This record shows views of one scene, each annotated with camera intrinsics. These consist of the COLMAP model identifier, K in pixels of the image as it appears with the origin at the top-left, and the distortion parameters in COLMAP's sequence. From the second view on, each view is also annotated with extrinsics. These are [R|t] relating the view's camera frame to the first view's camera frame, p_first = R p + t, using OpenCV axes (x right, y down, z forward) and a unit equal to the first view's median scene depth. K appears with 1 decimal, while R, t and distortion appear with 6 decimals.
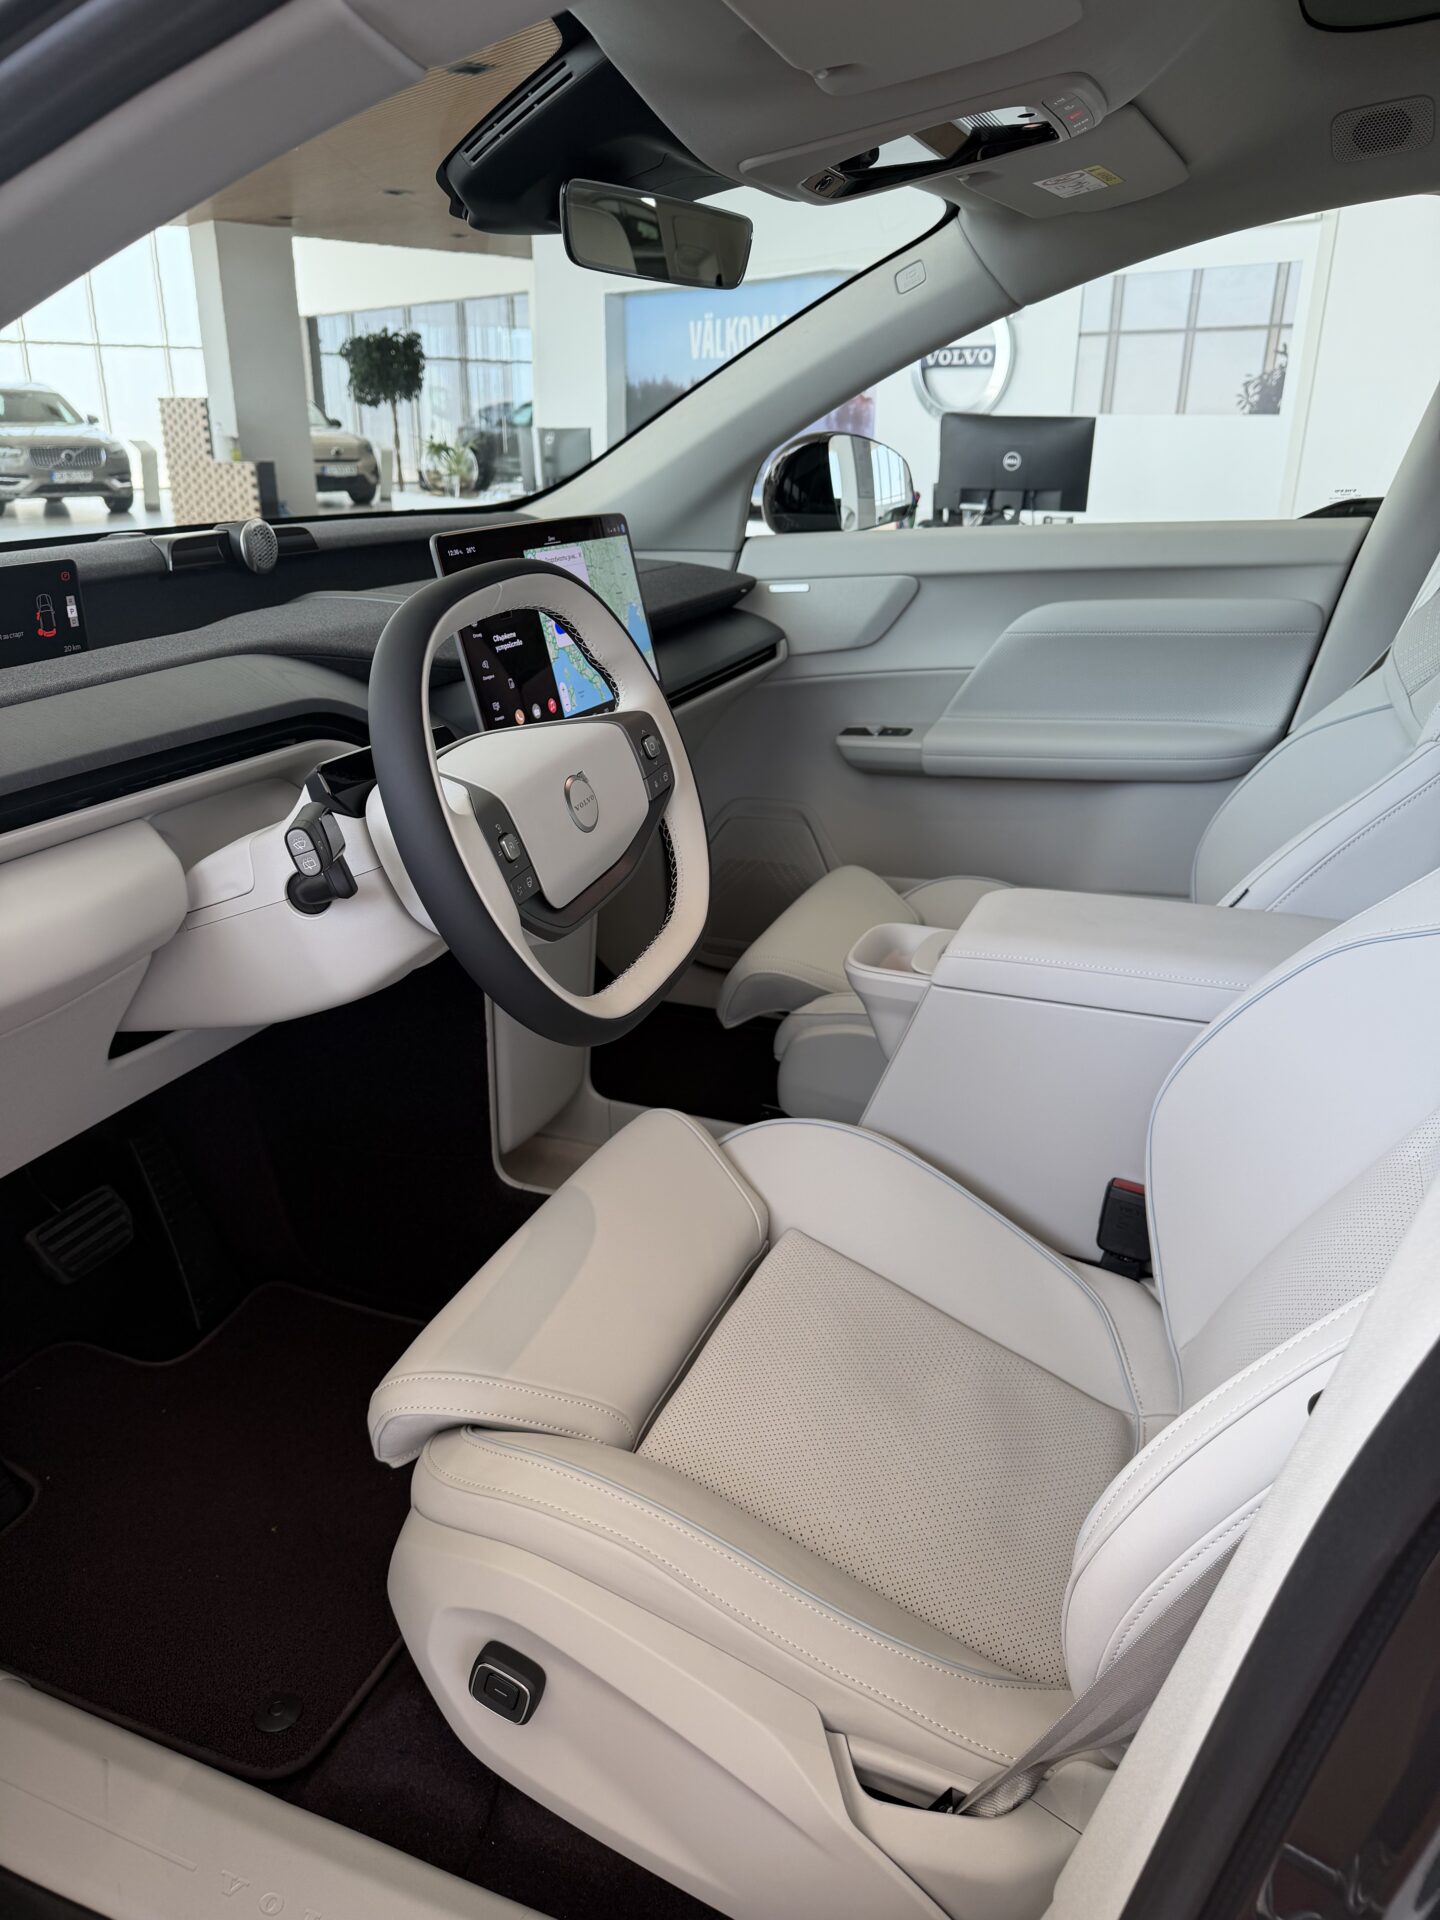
lens RADIAL K [[1358.0, 0, 681.0], [0, 1358.0, 976.8], [0, 0, 1]] dist [0.031575, -0.045296]
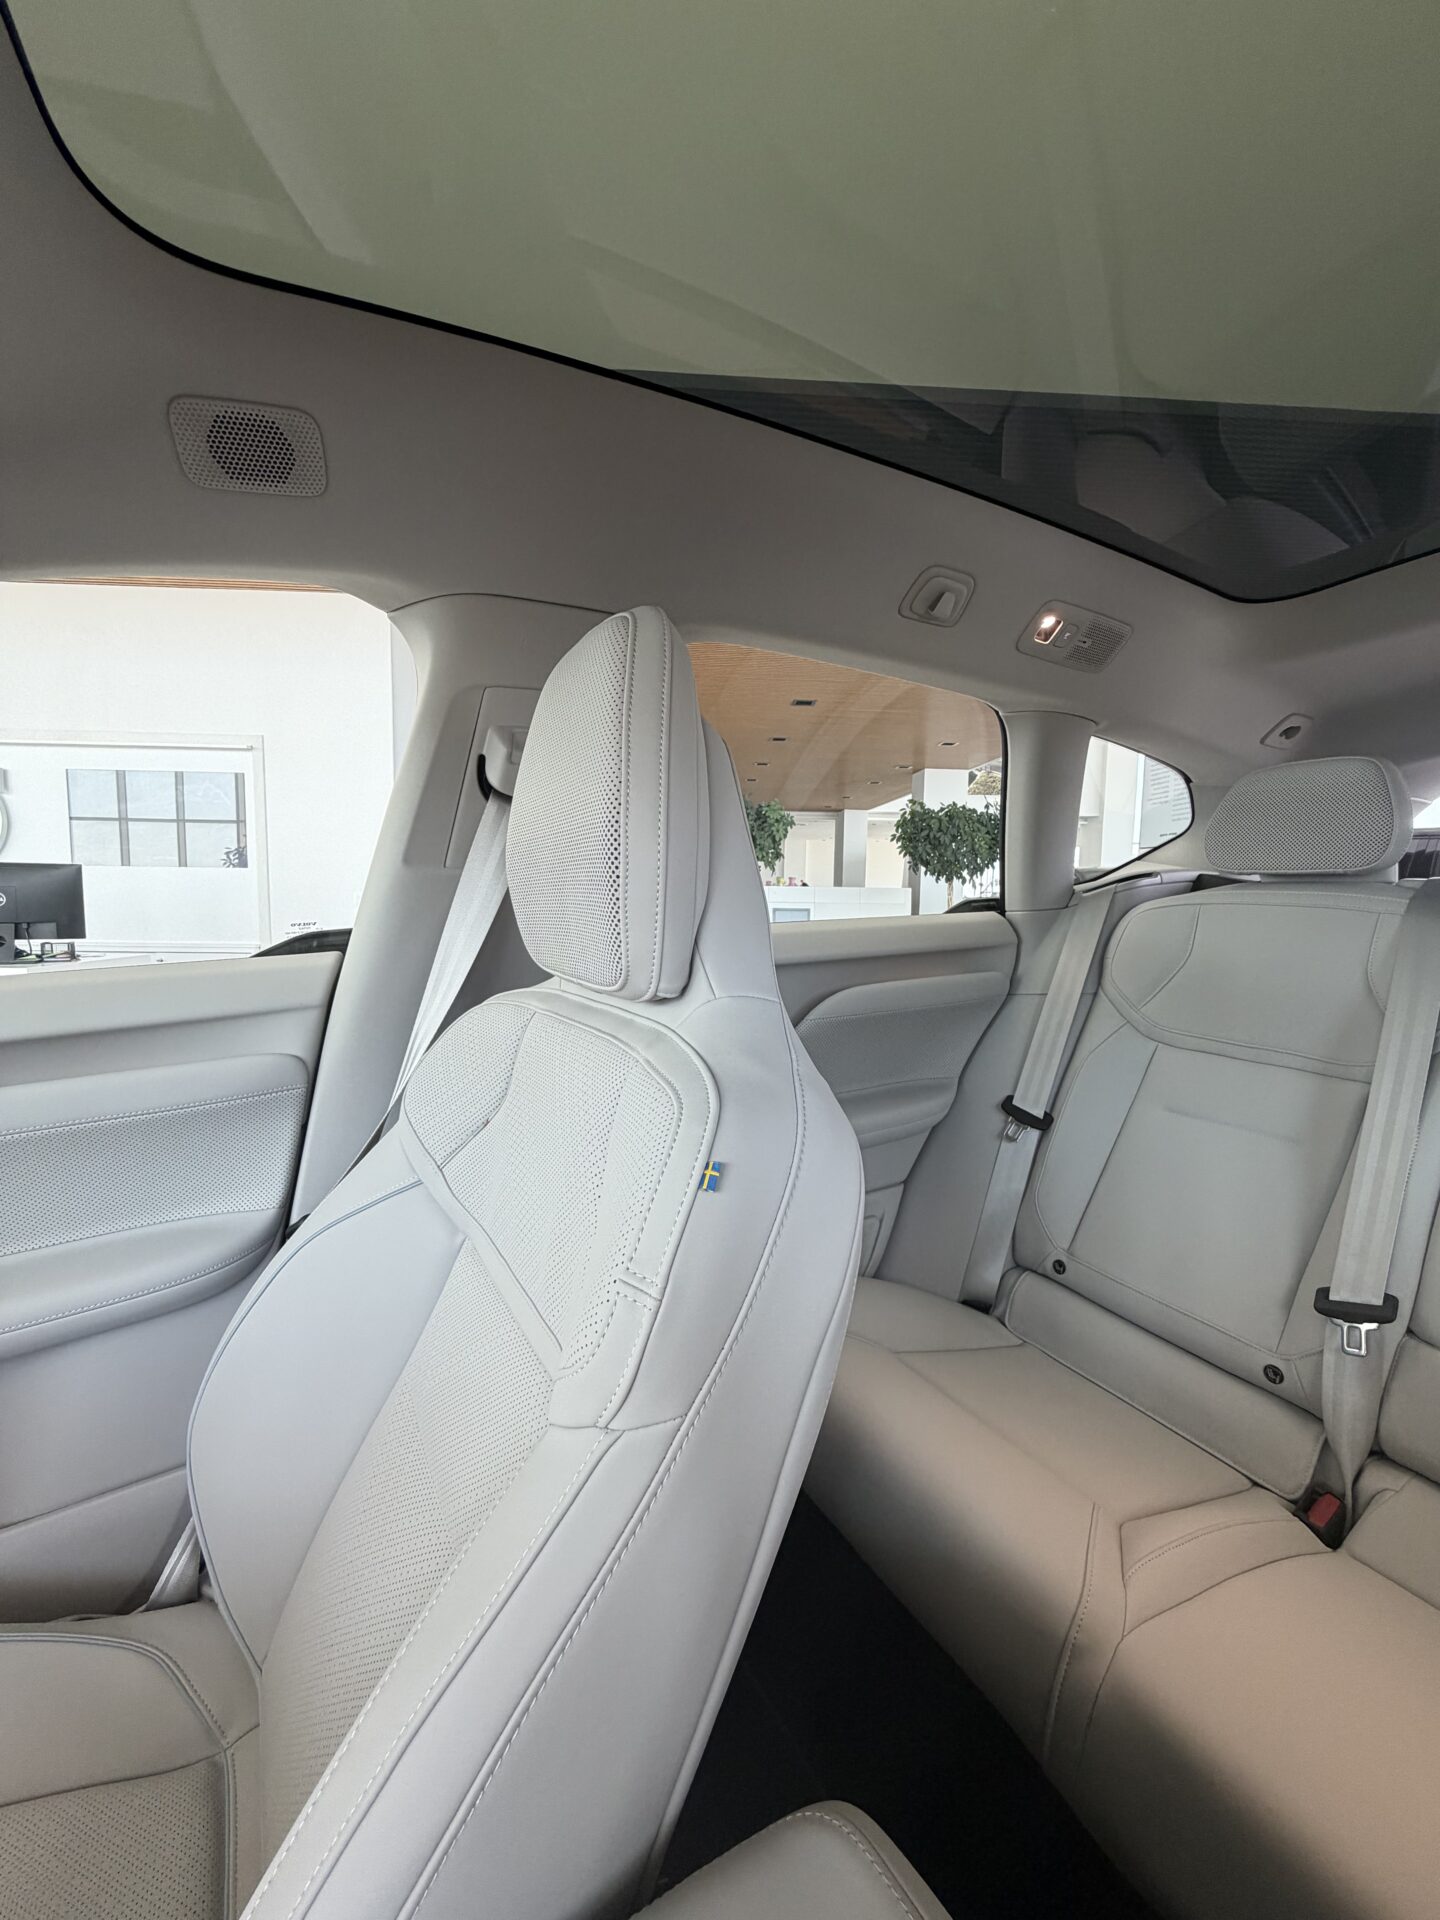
lens RADIAL K [[777.3, 0, 708.5], [0, 777.3, 951.7], [0, 0, 1]] dist [0.001079, 0.000036]
pose [[0.615255, -0.061455, 0.785929, 0.259948], [0.286737, 0.946116, -0.150488, -0.192485], [-0.734332, 0.317943, 0.599724, 0.528703]]
